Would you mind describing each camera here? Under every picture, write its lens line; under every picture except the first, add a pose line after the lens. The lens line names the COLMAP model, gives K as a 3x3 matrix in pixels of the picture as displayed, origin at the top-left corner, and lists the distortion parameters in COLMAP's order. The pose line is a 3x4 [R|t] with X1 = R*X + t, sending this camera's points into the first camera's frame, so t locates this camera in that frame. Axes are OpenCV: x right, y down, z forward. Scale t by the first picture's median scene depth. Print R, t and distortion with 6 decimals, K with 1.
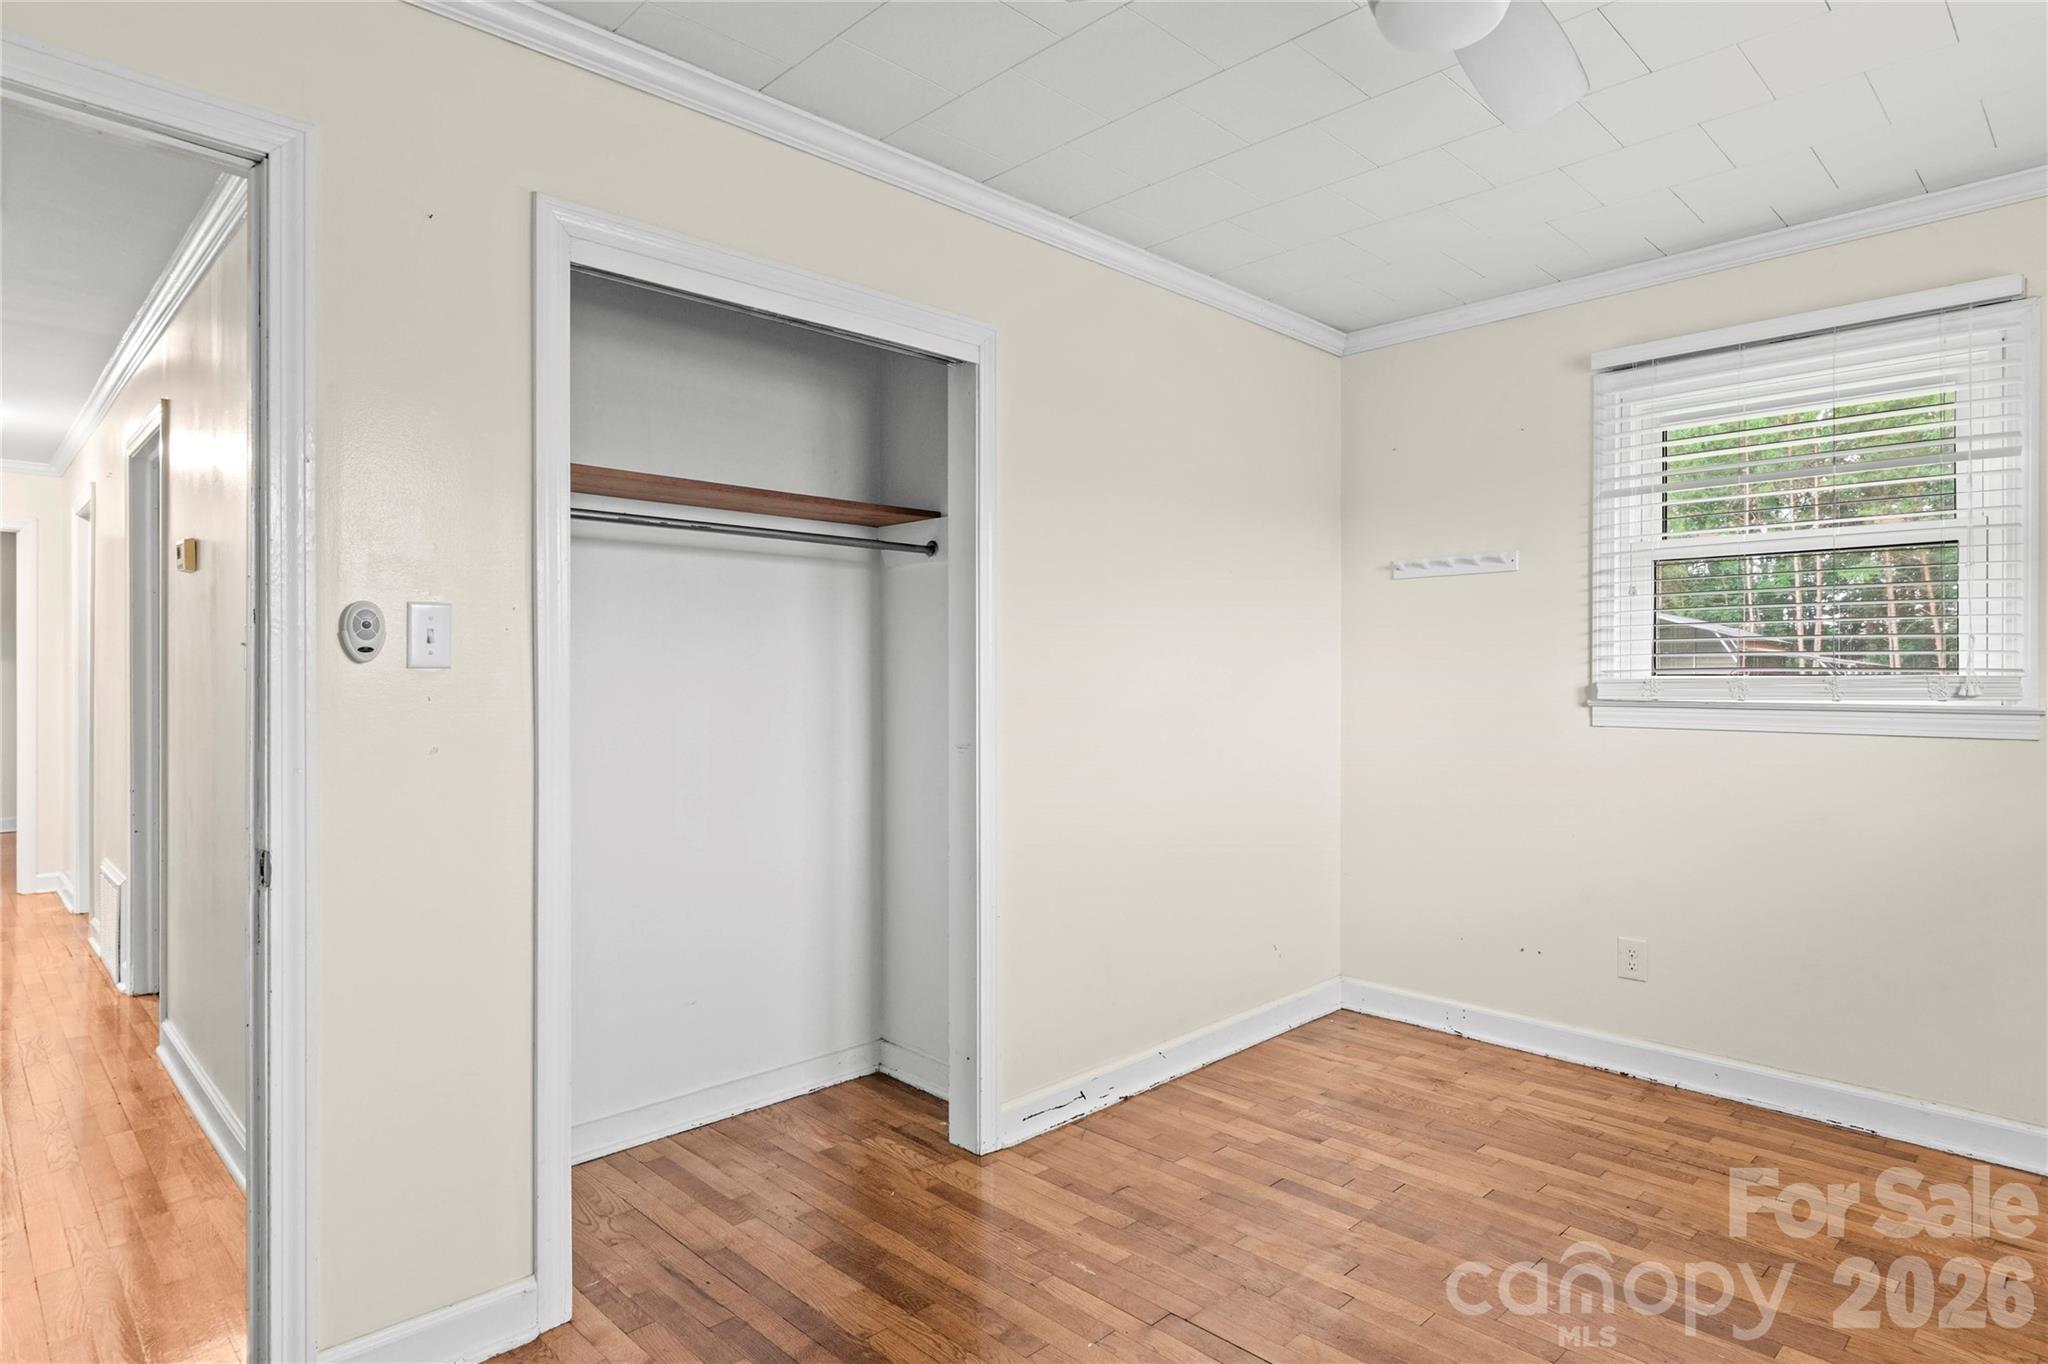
lens RADIAL K [[1126.2, 0, 1065.9], [0, 1126.2, 678.7], [0, 0, 1]] dist [0.002509, -0.000052]
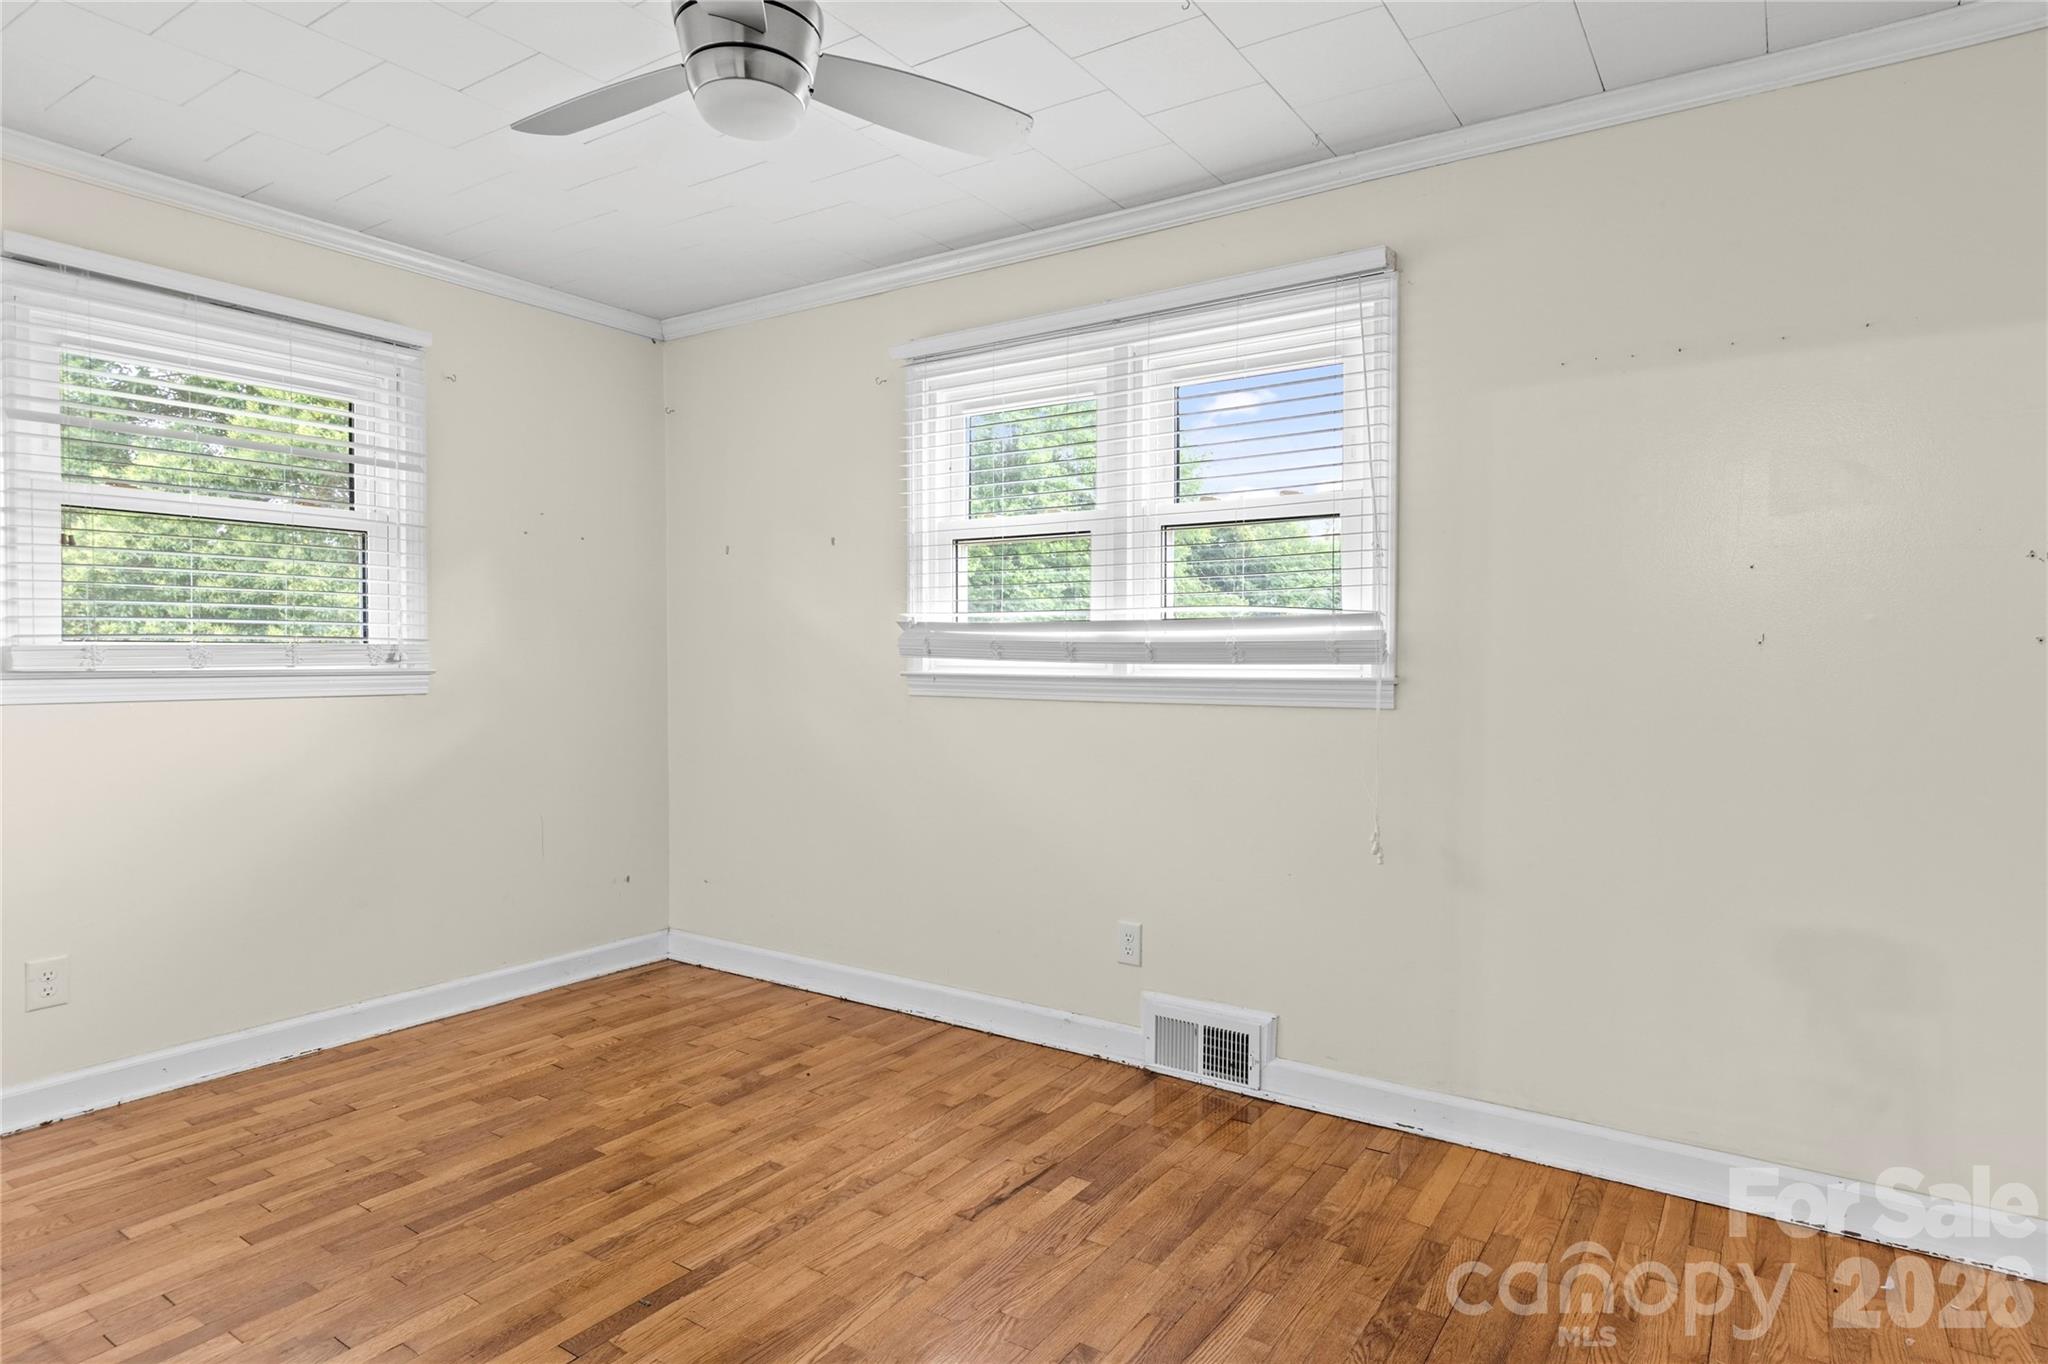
lens RADIAL K [[1126.2, 0, 1065.9], [0, 1126.2, 678.7], [0, 0, 1]] dist [0.002509, -0.000052]
pose [[-0.199910, -0.026440, 0.979457, -0.523096], [-0.002675, 0.999647, 0.026439, 0.001149], [-0.979811, 0.002665, -0.199911, 0.495242]]
